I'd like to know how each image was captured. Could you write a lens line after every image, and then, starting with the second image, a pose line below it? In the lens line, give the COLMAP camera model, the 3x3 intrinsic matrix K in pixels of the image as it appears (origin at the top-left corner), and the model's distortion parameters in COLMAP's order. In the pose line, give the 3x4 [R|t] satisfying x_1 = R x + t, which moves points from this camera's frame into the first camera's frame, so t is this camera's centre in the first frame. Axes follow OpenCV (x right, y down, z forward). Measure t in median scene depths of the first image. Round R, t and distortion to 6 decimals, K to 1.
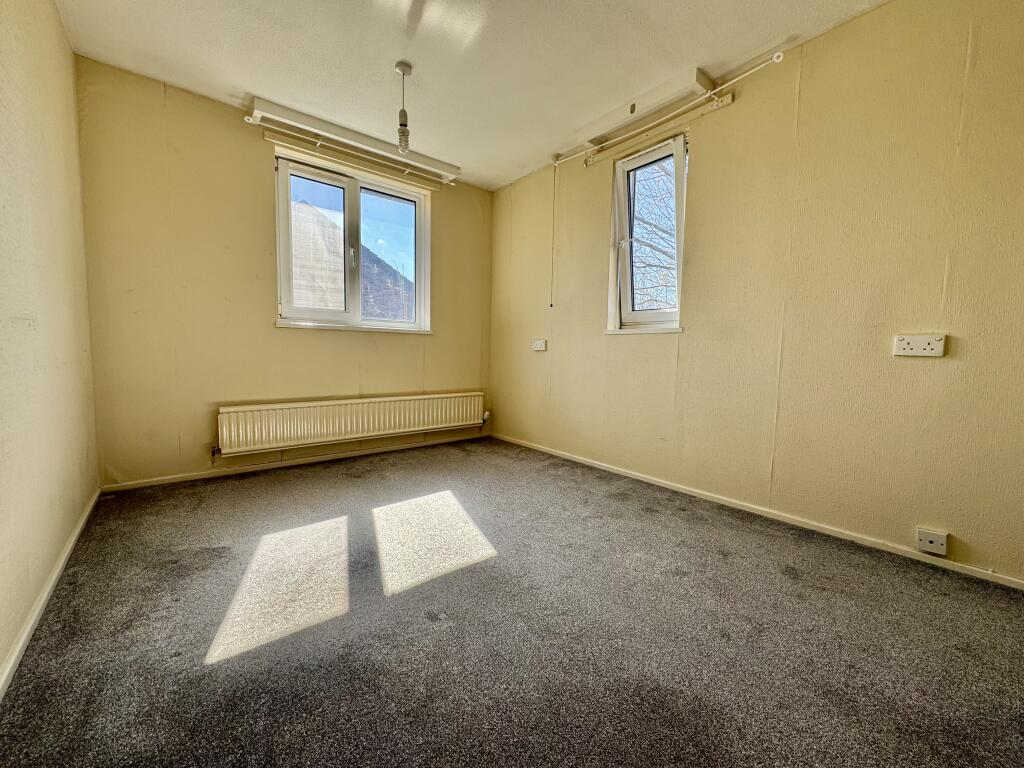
lens RADIAL K [[406.5, 0, 507.9], [0, 406.5, 375.2], [0, 0, 1]] dist [0.004339, 0.000283]
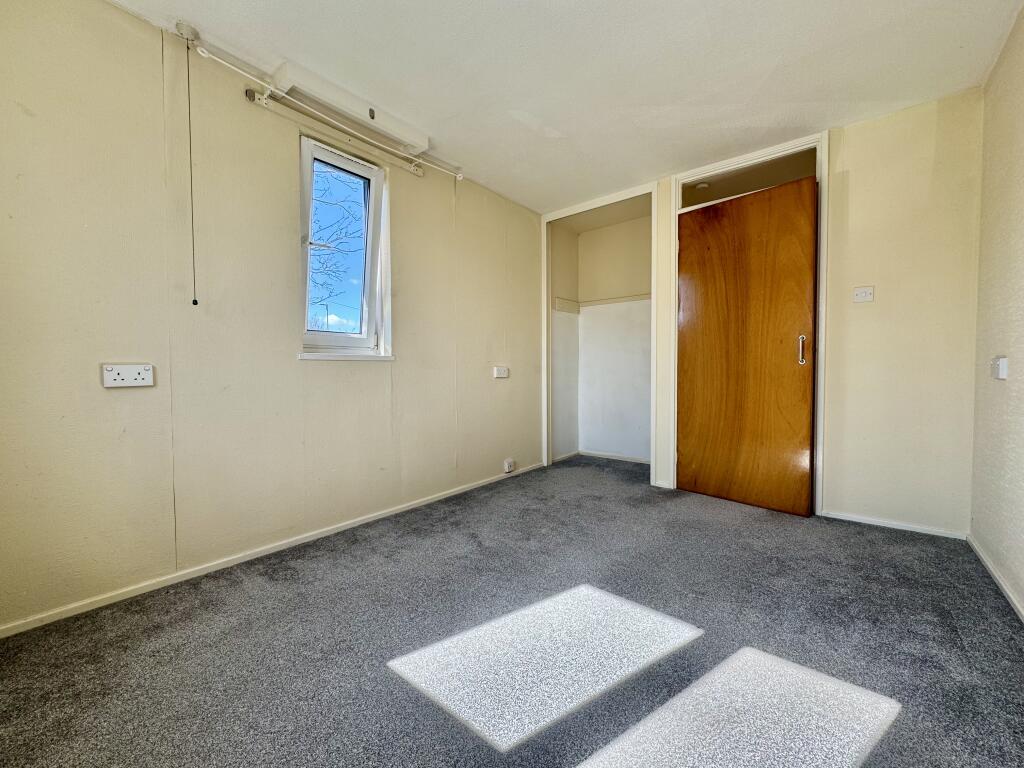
lens RADIAL K [[406.5, 0, 508.1], [0, 406.5, 390.4], [0, 0, 1]] dist [0.004339, 0.000283]
pose [[-0.186719, -0.042410, 0.981498, -0.616046], [0.080871, 0.995014, 0.058379, -0.062573], [-0.979079, 0.090275, -0.182358, 0.851860]]
